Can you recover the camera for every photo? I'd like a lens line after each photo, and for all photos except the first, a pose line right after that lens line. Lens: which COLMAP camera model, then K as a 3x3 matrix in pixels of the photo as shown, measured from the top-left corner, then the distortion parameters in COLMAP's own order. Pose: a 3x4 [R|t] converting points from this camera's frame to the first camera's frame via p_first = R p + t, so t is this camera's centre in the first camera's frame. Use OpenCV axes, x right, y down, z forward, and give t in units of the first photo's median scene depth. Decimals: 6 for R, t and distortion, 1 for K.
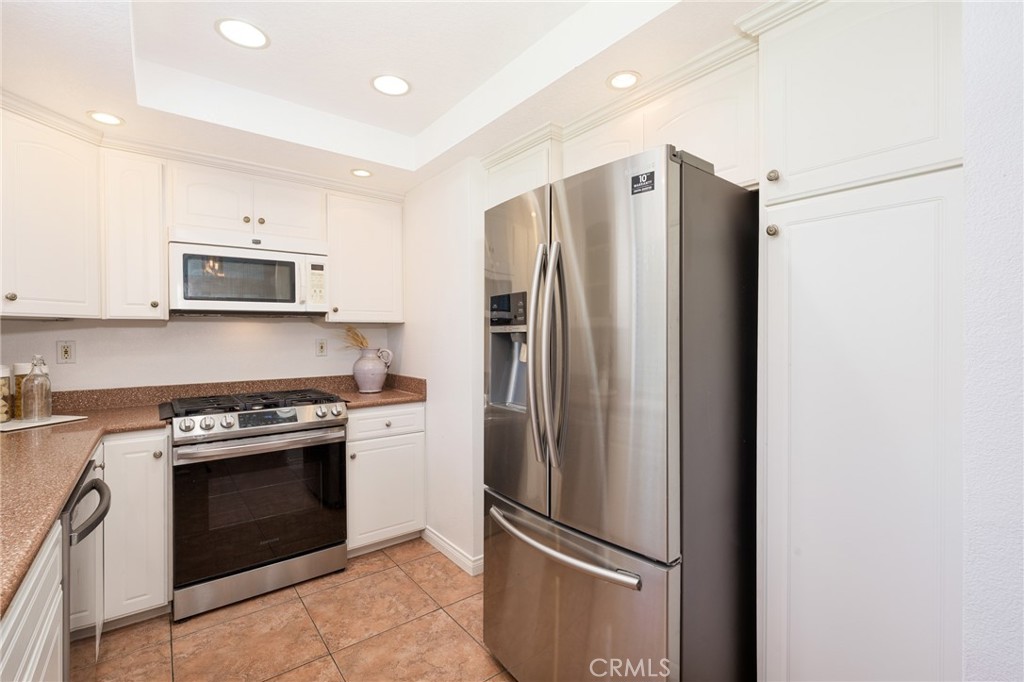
lens RADIAL K [[457.5, 0, 512.0], [0, 457.5, 341.0], [0, 0, 1]] dist [0.002336, -0.000562]
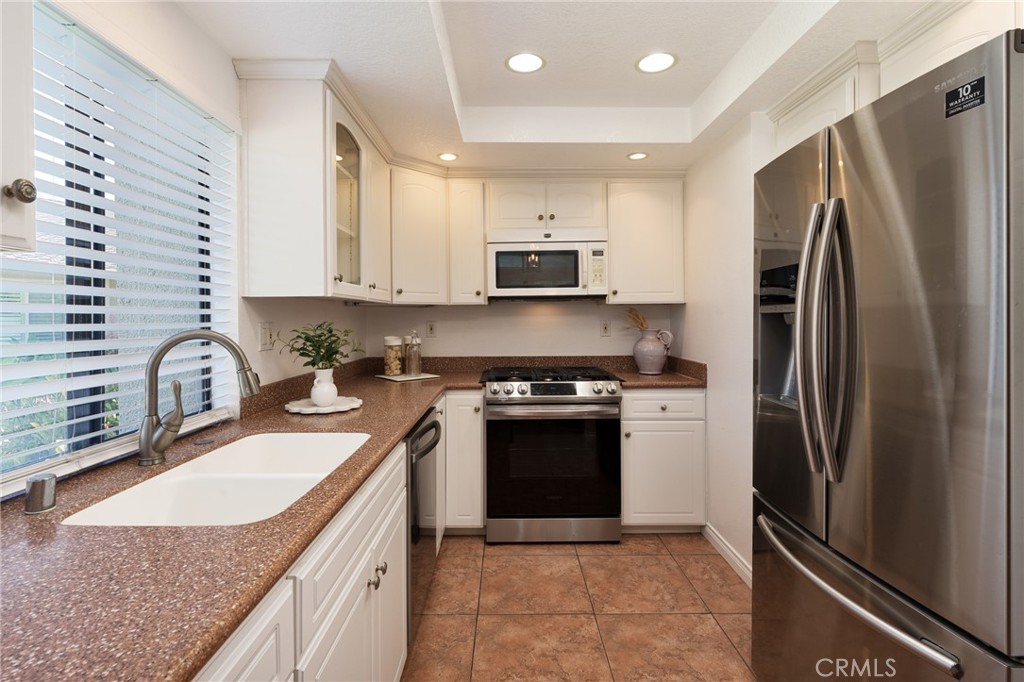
lens RADIAL K [[468.2, 0, 507.2], [0, 468.2, 321.5], [0, 0, 1]] dist [0.000580, -0.000347]
pose [[0.793112, 0.003685, -0.609065, 0.088731], [-0.004806, 0.999988, -0.000209, 0.000205], [0.609057, 0.003093, 0.793121, 0.004260]]
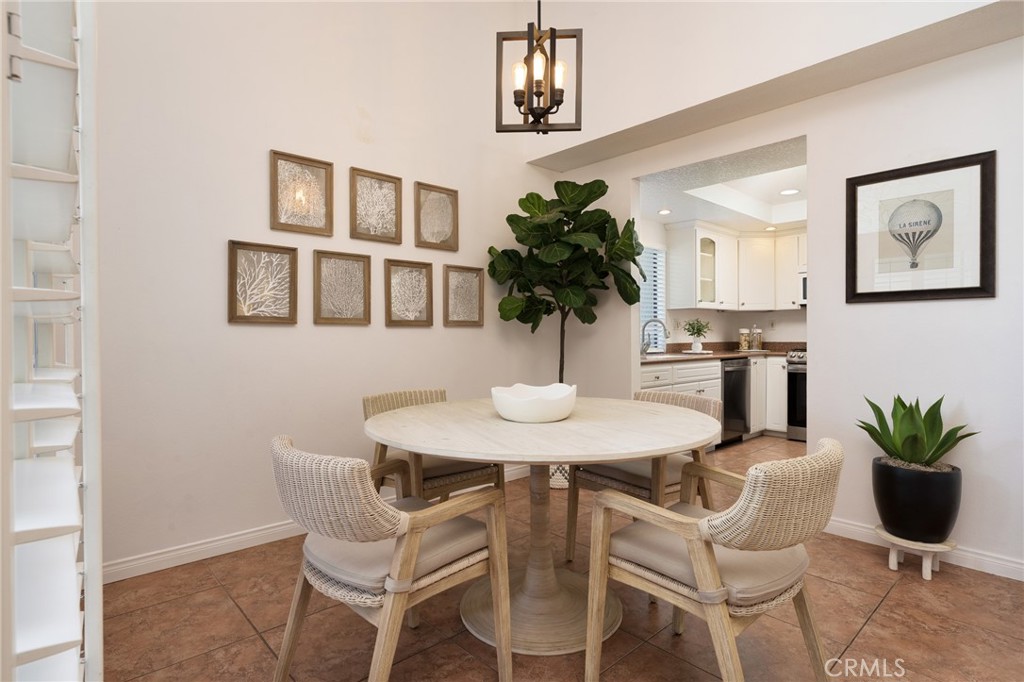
lens RADIAL K [[520.4, 0, 512.0], [0, 520.4, 341.0], [0, 0, 1]] dist [-0.012278, 0.000886]
pose [[0.087317, 0.016187, -0.996049, 1.619090], [-0.007524, 0.999850, 0.015589, 0.077261], [0.996152, 0.006134, 0.087426, -0.576209]]
